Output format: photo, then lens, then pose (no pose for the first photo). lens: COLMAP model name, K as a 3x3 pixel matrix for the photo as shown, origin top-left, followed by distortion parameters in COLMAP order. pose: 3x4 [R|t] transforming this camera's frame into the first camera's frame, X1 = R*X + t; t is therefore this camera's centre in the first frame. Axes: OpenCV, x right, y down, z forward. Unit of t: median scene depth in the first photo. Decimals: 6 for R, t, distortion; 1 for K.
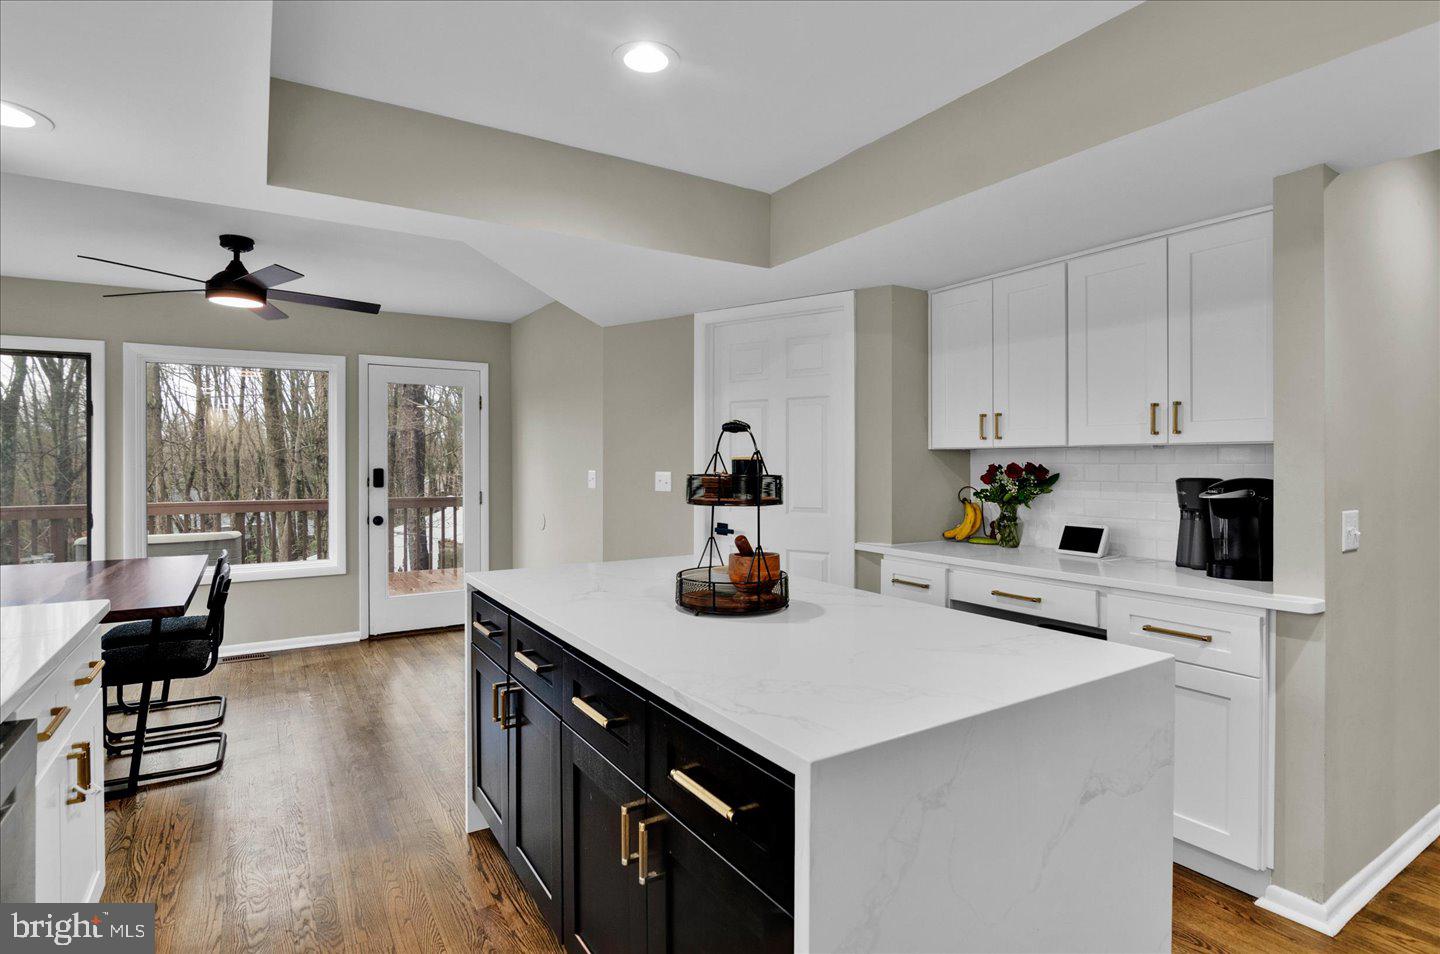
lens RADIAL K [[706.0, 0, 721.9], [0, 706.0, 471.2], [0, 0, 1]] dist [0.000962, -0.000031]
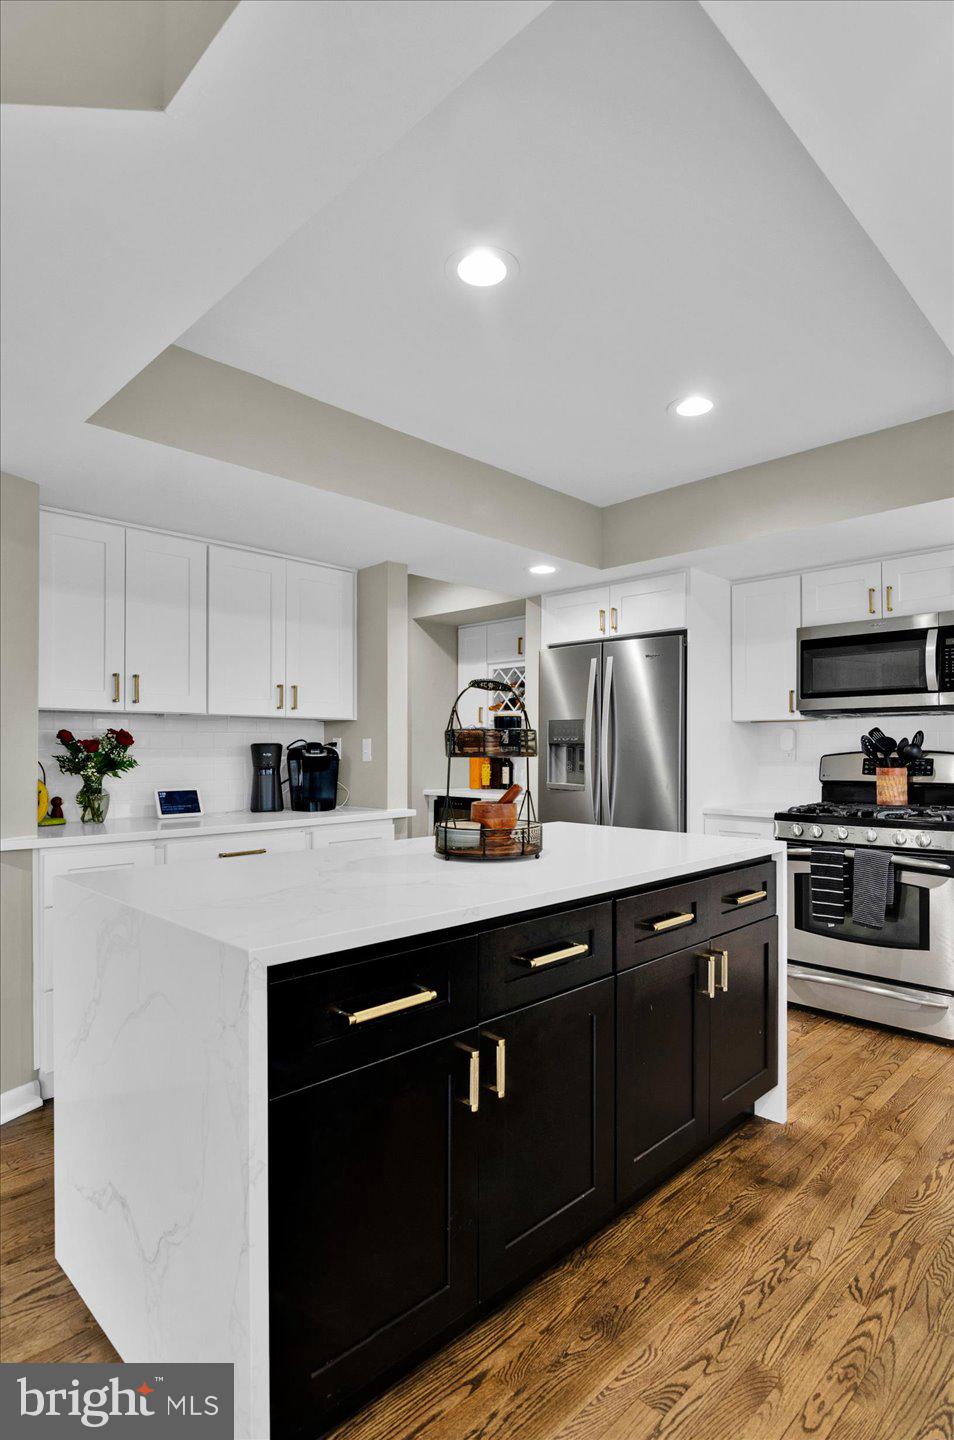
lens RADIAL K [[767.4, 0, 456.2], [0, 767.4, 748.8], [0, 0, 1]] dist [-0.003645, -0.002564]
pose [[-0.190240, 0.003217, 0.981732, -0.738690], [0.008873, 0.999959, -0.001557, 0.022869], [-0.981698, 0.008415, -0.190261, 0.849880]]
